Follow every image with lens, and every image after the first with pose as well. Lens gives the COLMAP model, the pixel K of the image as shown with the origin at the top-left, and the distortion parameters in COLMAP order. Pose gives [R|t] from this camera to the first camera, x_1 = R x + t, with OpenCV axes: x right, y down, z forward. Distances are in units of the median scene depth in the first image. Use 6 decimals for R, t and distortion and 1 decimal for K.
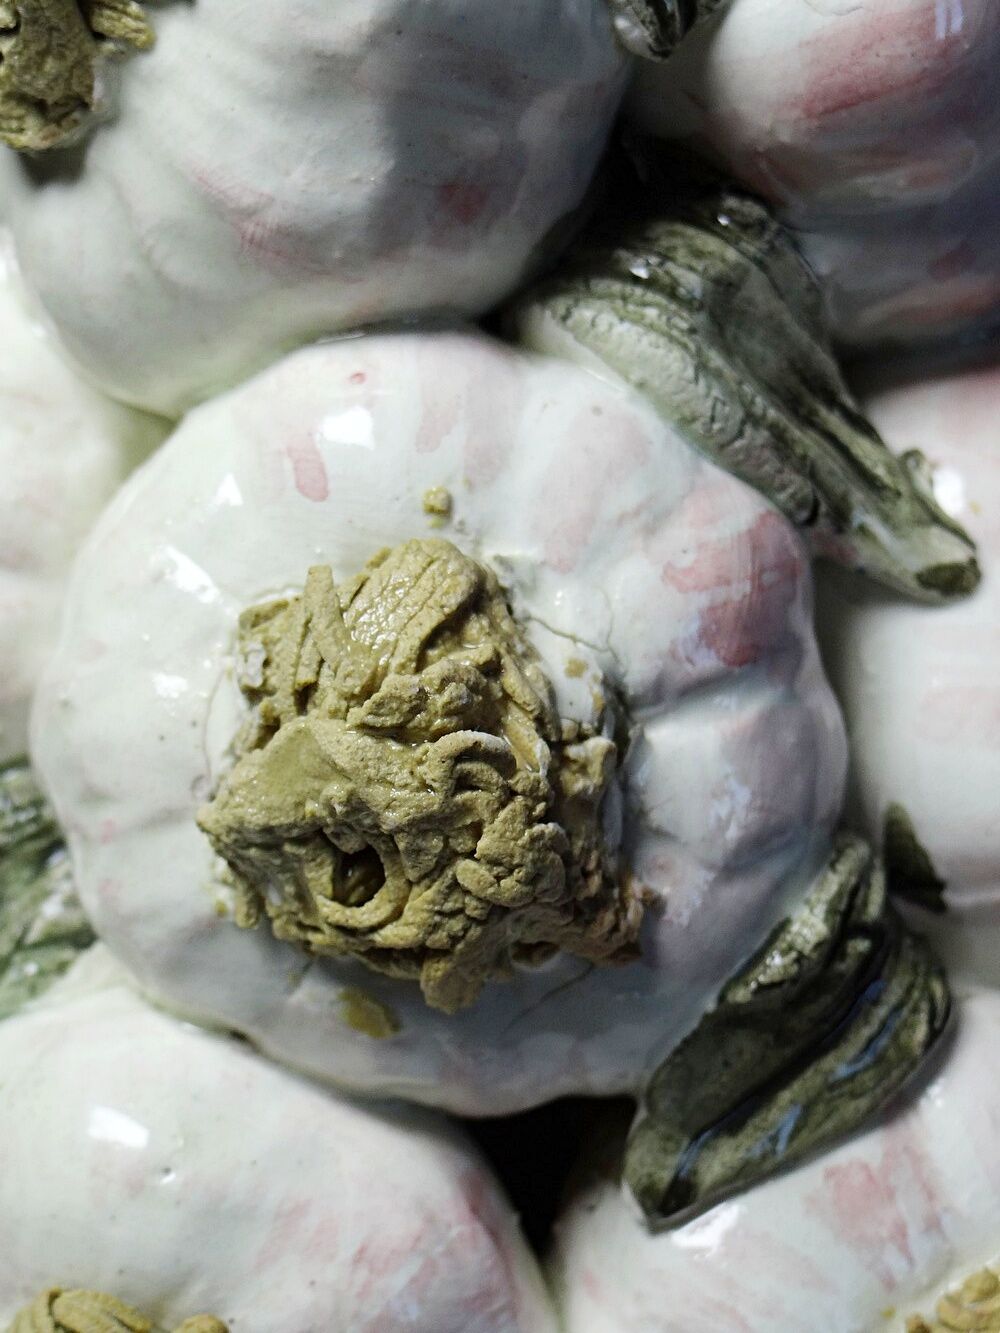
lens RADIAL K [[2348.0, 0, 499.3], [0, 2348.0, 665.6], [0, 0, 1]] dist [-0.052539, 0.000000]
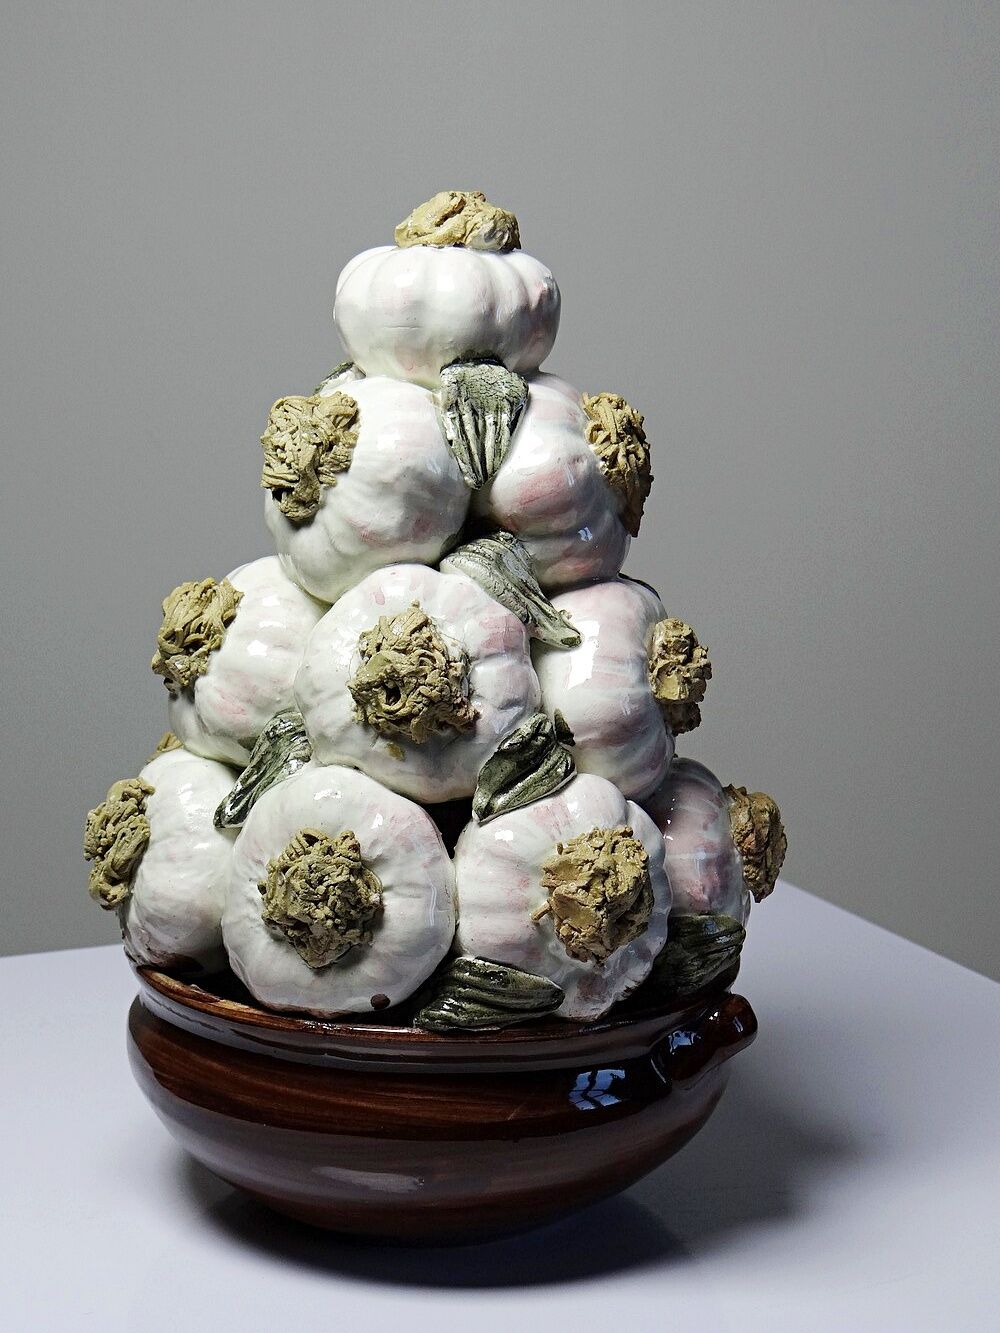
lens RADIAL K [[2348.0, 0, 498.9], [0, 2348.0, 663.5], [0, 0, 1]] dist [-0.052539, 0.000000]
pose [[0.999926, -0.012175, -0.000766, 0.100996], [0.011398, 0.954805, -0.297013, 1.063356], [0.004347, 0.296982, 0.954873, -2.347727]]
